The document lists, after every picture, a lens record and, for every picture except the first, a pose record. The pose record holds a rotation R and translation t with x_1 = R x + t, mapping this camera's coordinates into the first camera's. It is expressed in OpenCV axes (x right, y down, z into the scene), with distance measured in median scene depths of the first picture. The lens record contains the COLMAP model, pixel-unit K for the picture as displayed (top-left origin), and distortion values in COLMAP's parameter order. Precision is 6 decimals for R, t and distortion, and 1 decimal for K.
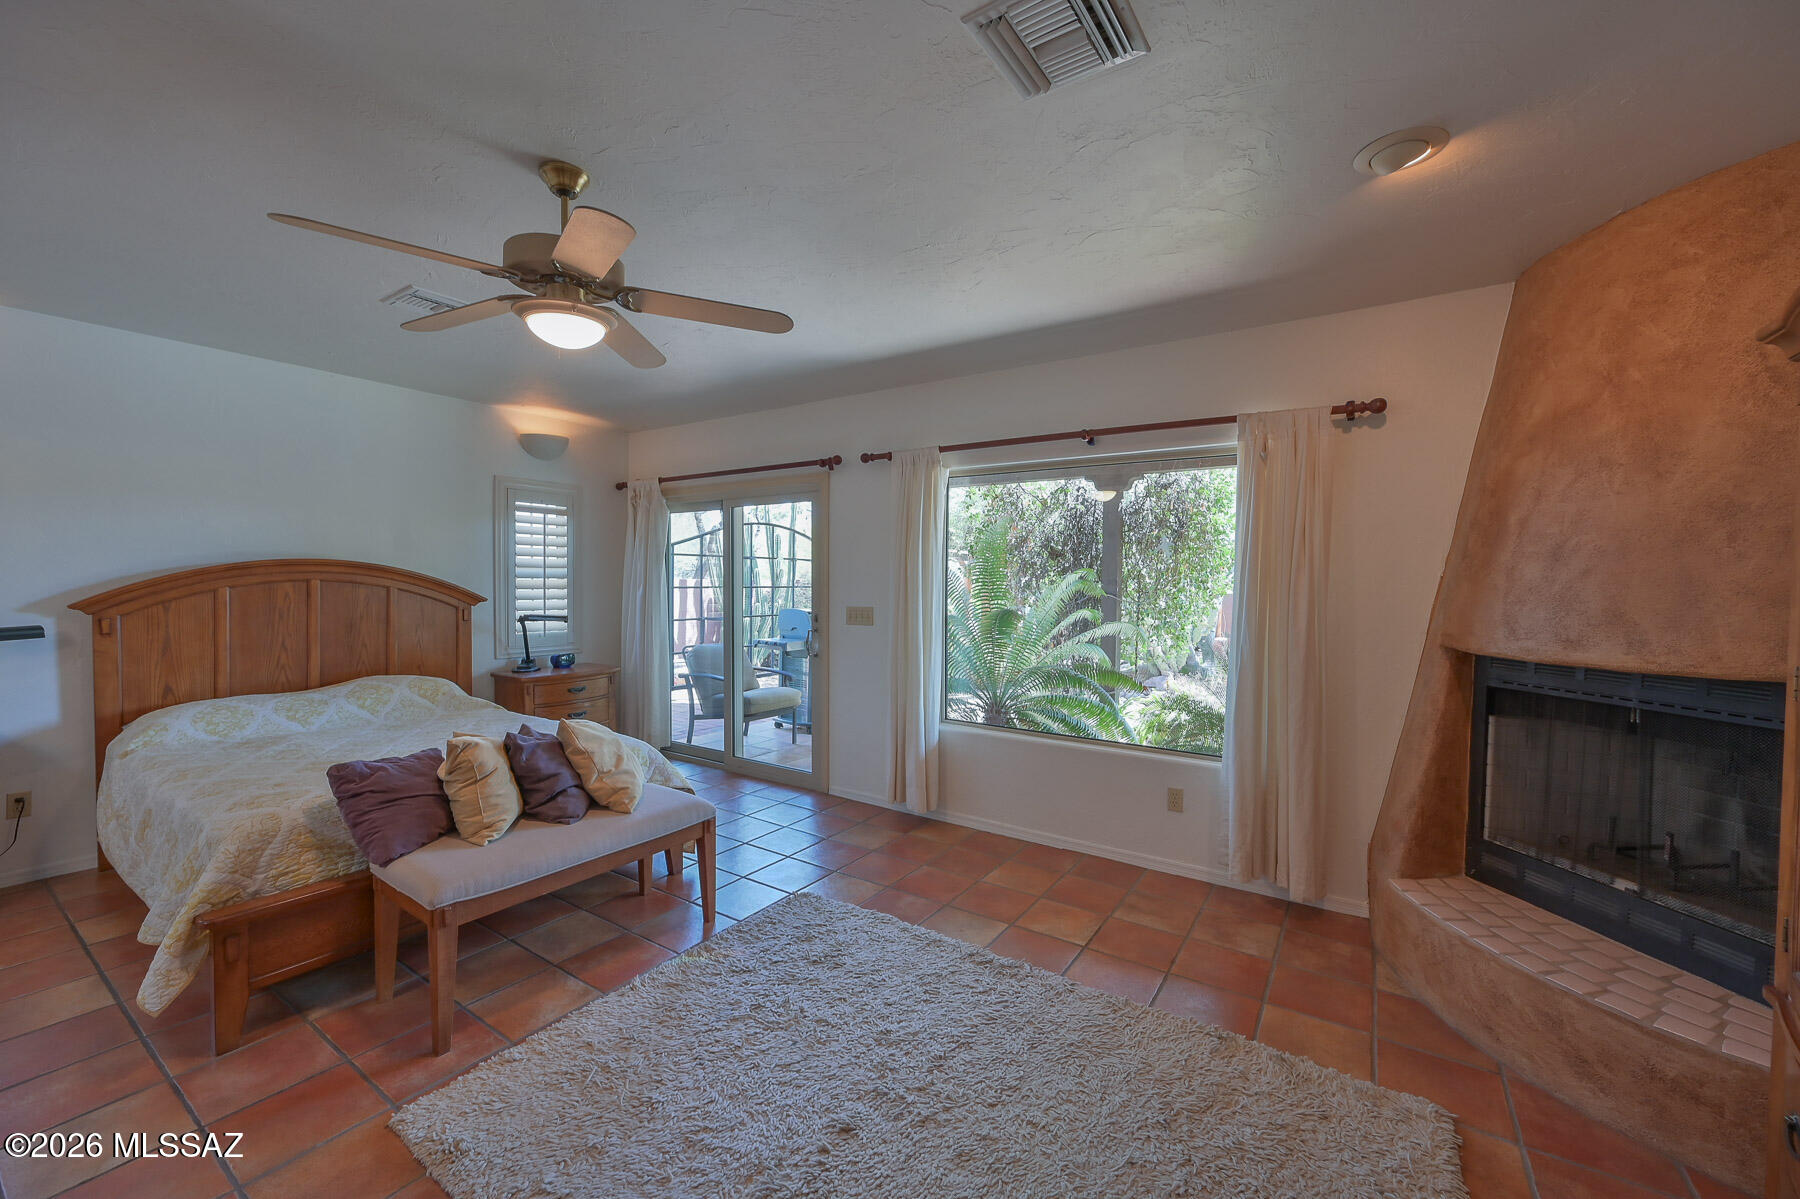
lens RADIAL K [[704.7, 0, 903.7], [0, 704.7, 602.9], [0, 0, 1]] dist [0.001475, -0.000024]
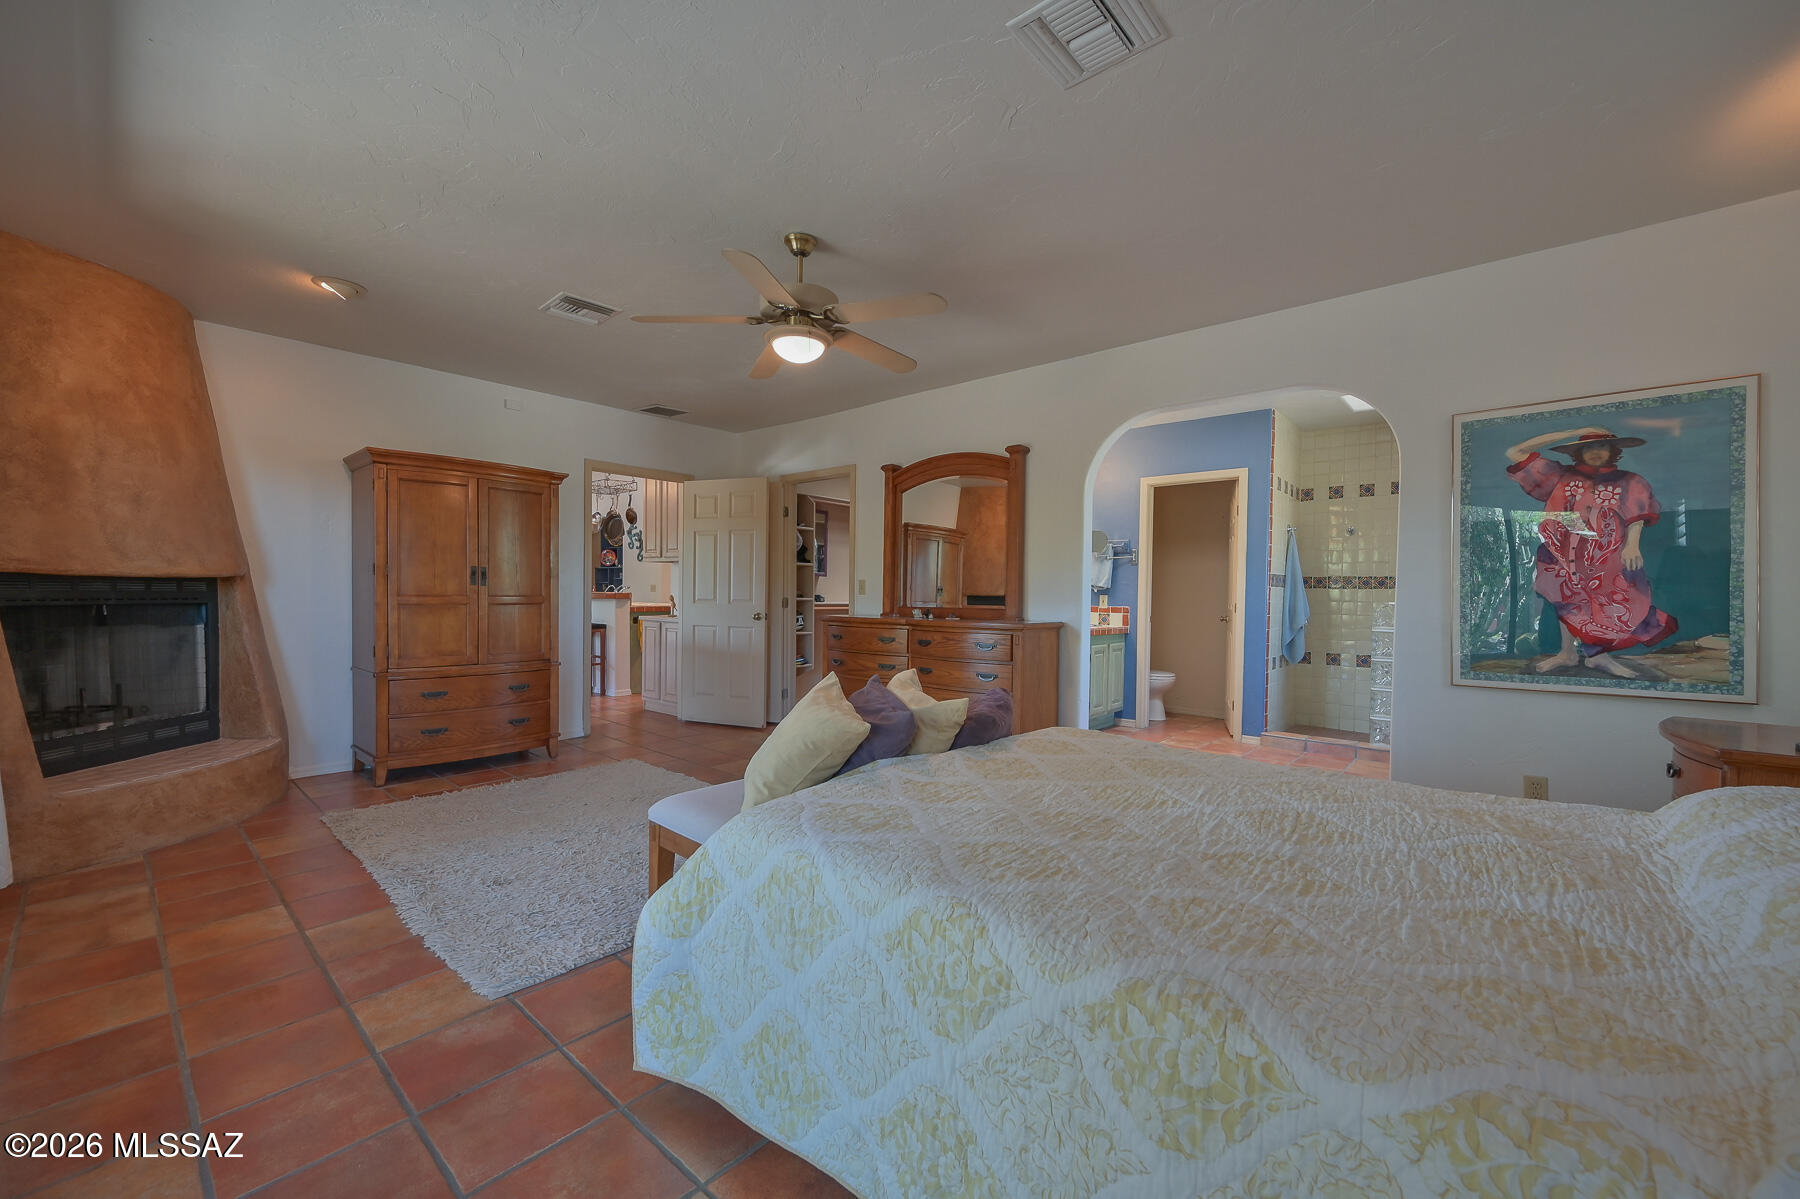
lens RADIAL K [[704.7, 0, 903.7], [0, 704.7, 602.9], [0, 0, 1]] dist [0.001475, -0.000024]
pose [[-0.992580, -0.022937, 0.119412, -0.491352], [-0.017375, 0.998724, 0.047411, 0.023264], [-0.120348, 0.044984, -0.991712, 1.344158]]
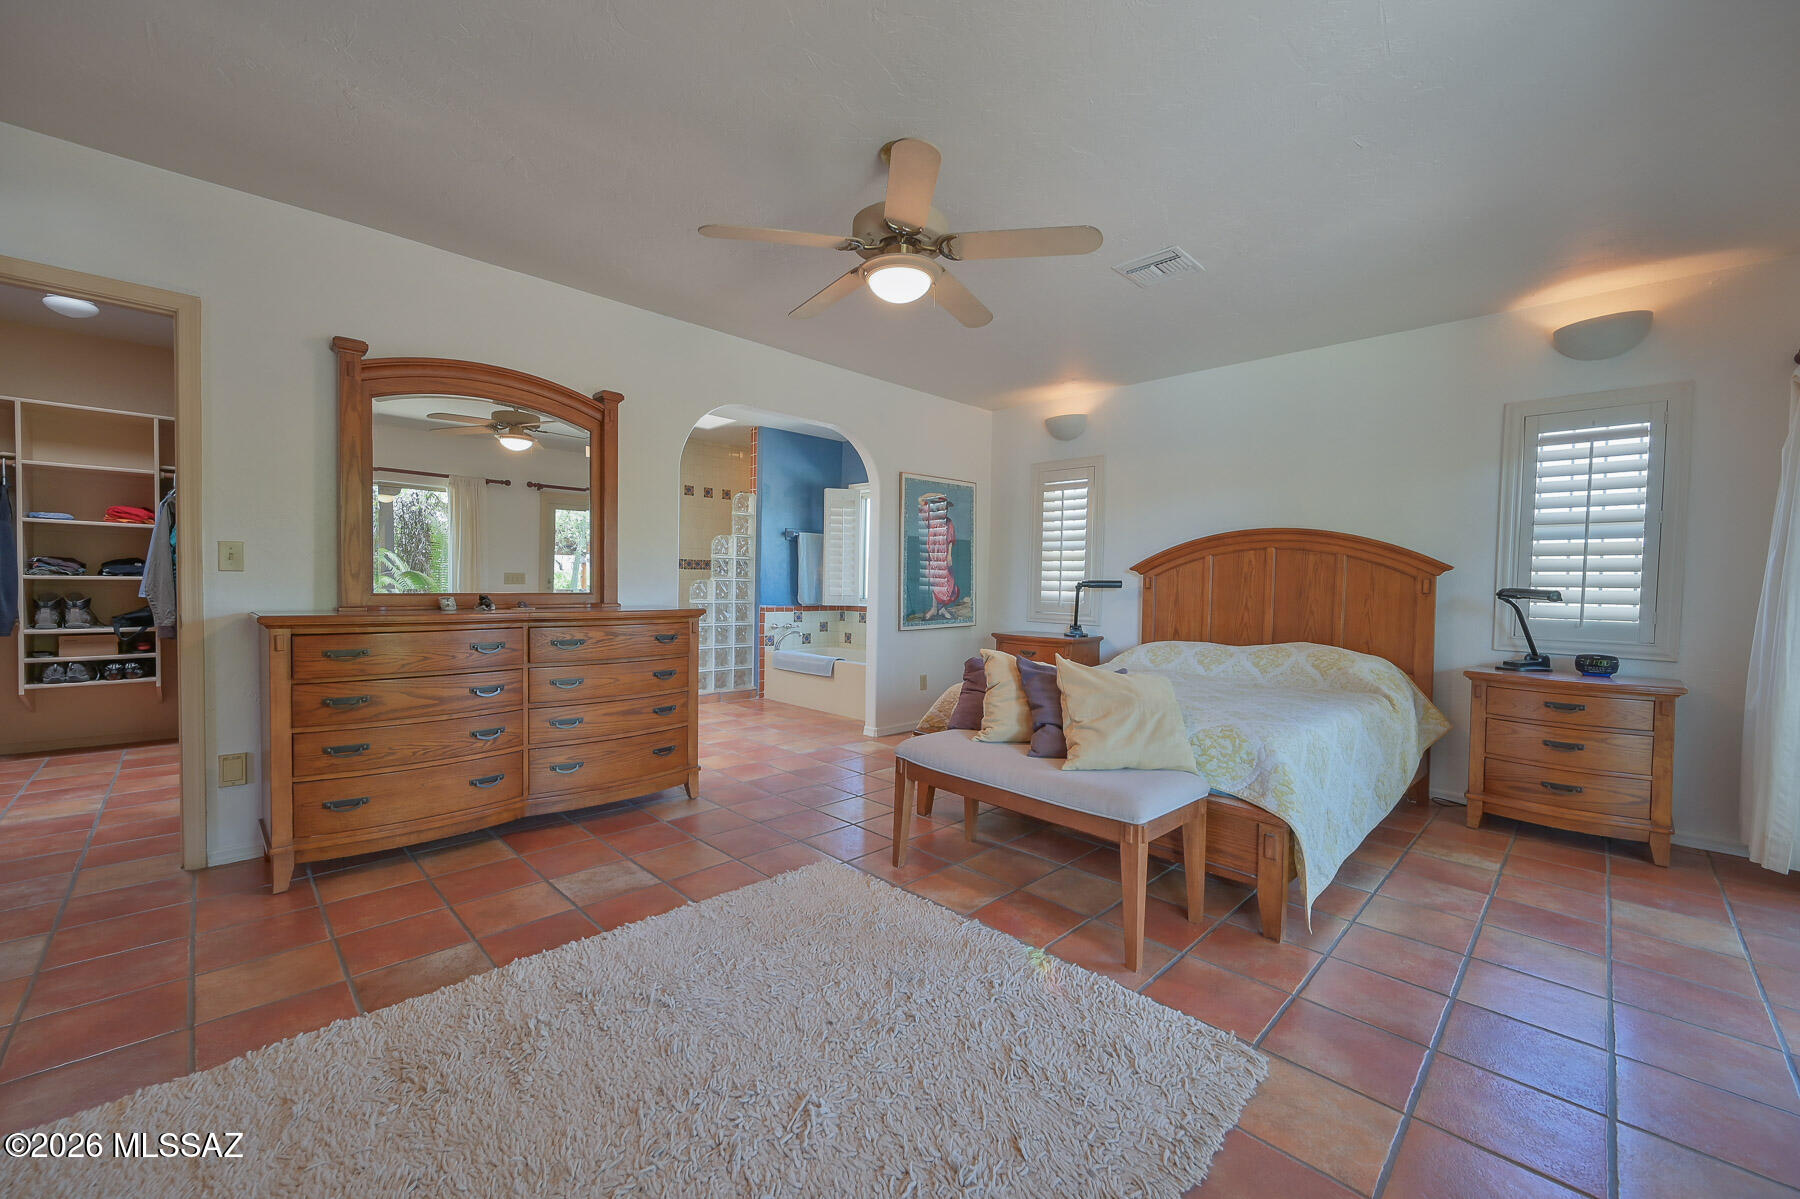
lens RADIAL K [[704.7, 0, 903.7], [0, 704.7, 602.9], [0, 0, 1]] dist [0.001475, -0.000024]
pose [[-0.189927, 0.015596, -0.981674, 0.372526], [-0.049029, 0.998476, 0.025349, 0.056377], [0.980573, 0.052945, -0.188873, 0.700329]]
